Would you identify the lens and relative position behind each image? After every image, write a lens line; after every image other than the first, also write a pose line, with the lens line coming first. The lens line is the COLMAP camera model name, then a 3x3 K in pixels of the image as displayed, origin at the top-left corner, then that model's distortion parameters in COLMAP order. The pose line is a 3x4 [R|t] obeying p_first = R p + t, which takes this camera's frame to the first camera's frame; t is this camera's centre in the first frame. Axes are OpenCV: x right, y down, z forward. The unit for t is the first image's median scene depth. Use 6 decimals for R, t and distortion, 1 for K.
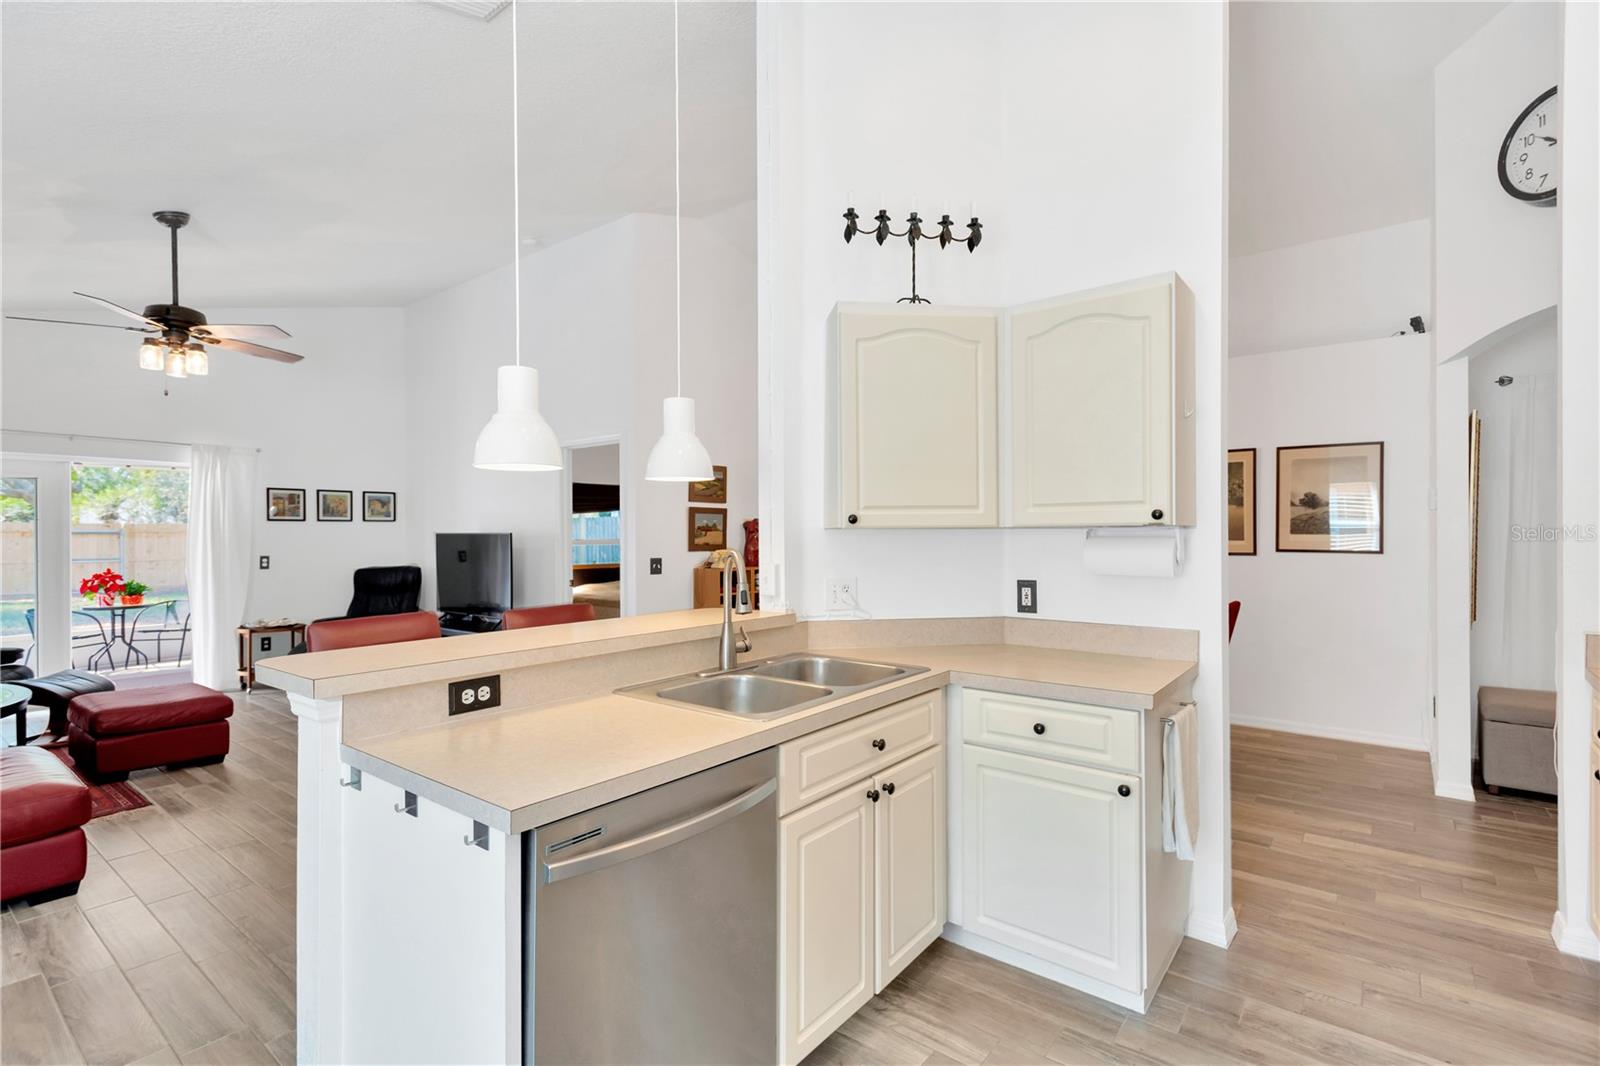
lens RADIAL K [[740.4, 0, 801.0], [0, 740.4, 539.0], [0, 0, 1]] dist [0.016490, -0.006169]
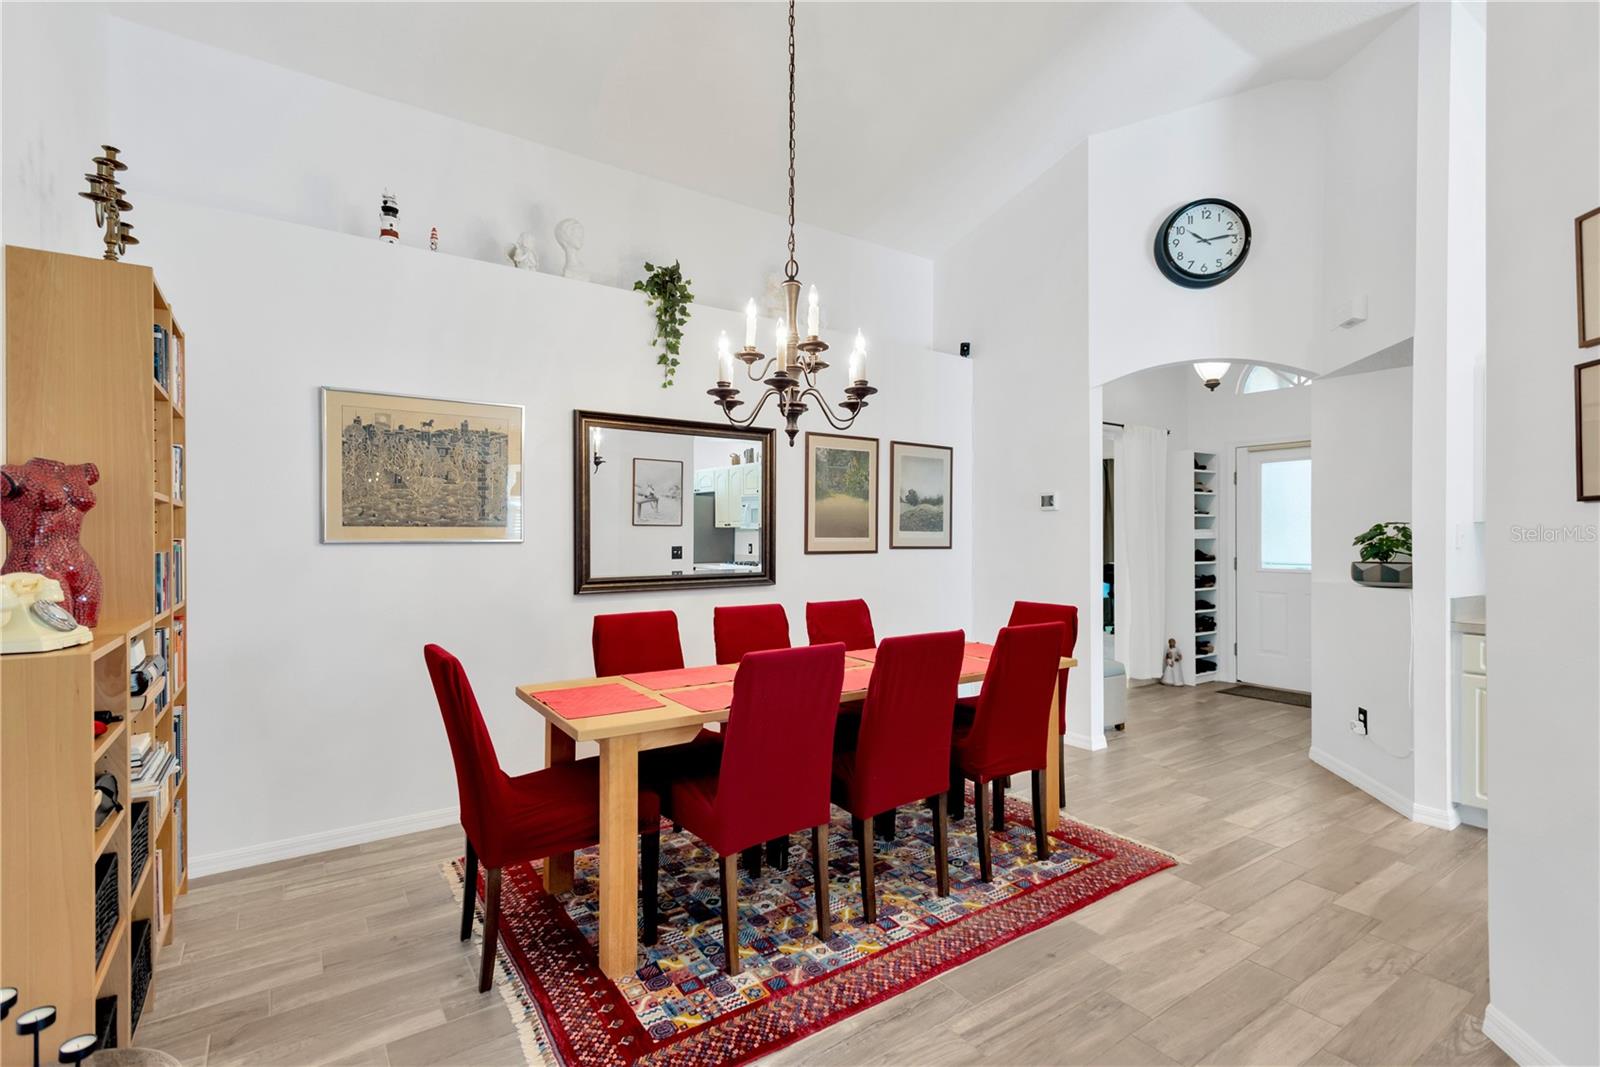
lens RADIAL K [[740.4, 0, 801.7], [0, 740.4, 537.3], [0, 0, 1]] dist [0.016490, -0.006169]
pose [[0.300624, 0.003313, 0.953737, -0.306961], [0.006235, 0.999966, -0.005439, 0.005922], [-0.953722, 0.007582, 0.300593, 0.807382]]
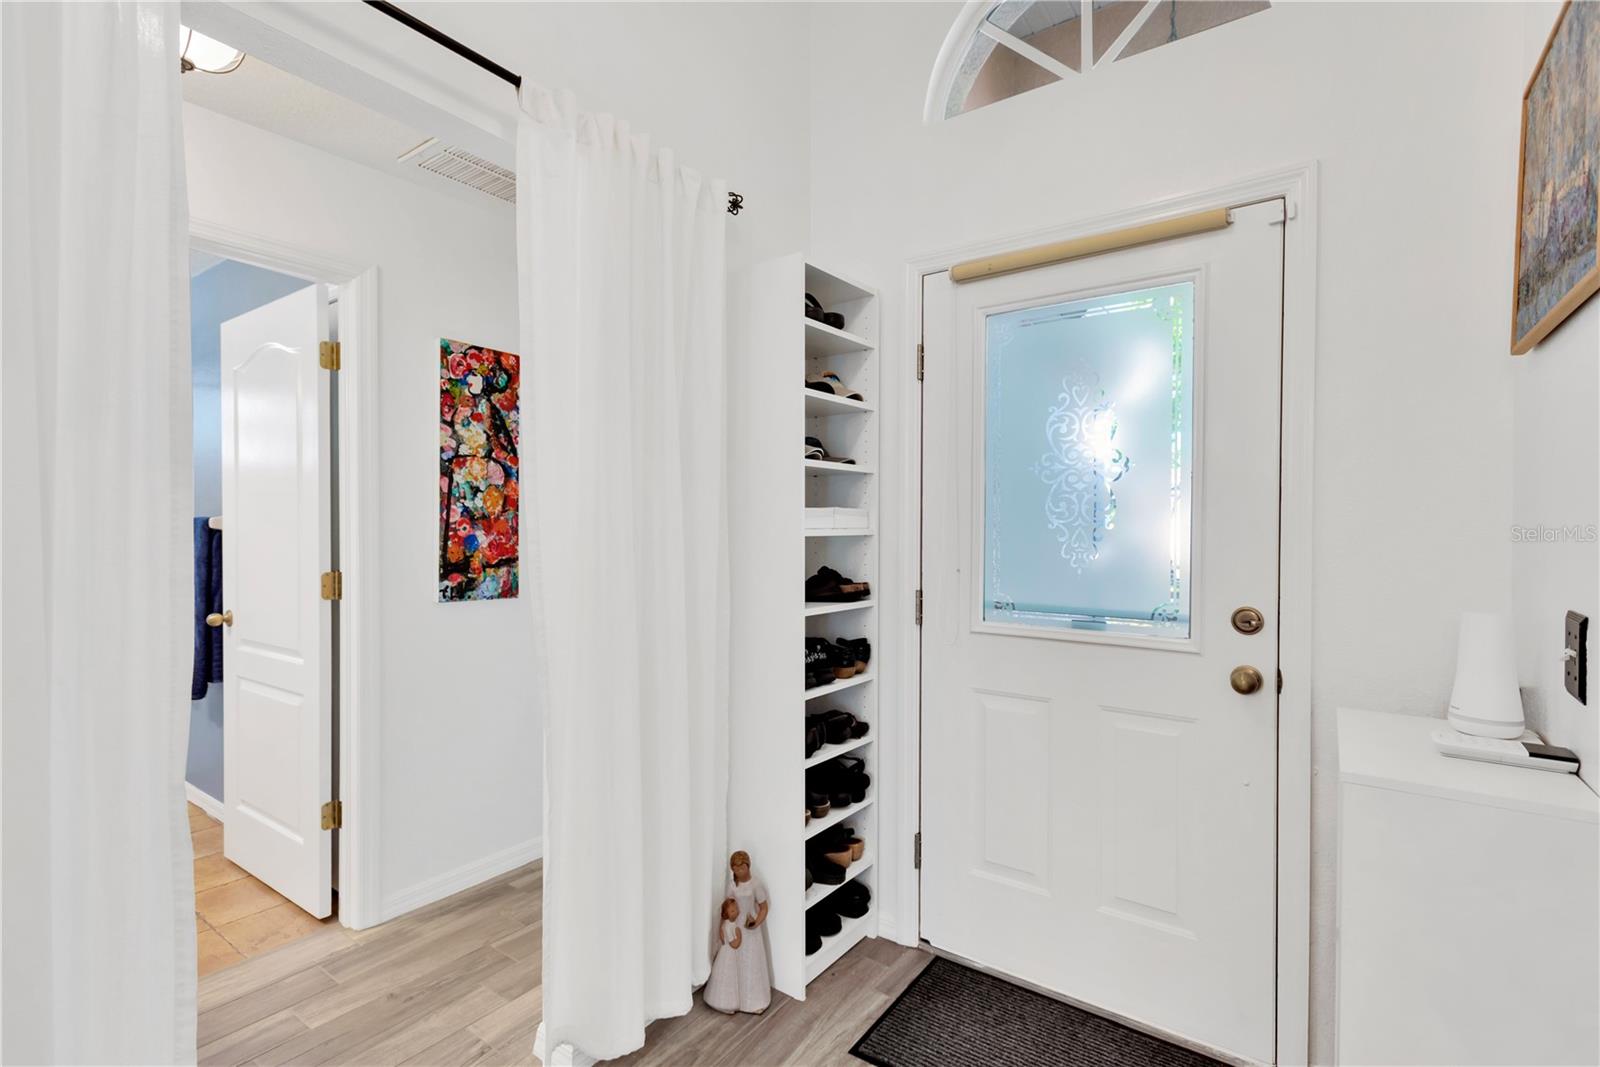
lens RADIAL K [[740.4, 0, 801.6], [0, 740.4, 540.1], [0, 0, 1]] dist [0.016490, -0.006169]
pose [[-0.037021, -0.009896, 0.999265, 0.682389], [0.004430, 0.999940, 0.010066, 0.004067], [-0.999305, 0.004799, -0.036975, 0.570619]]
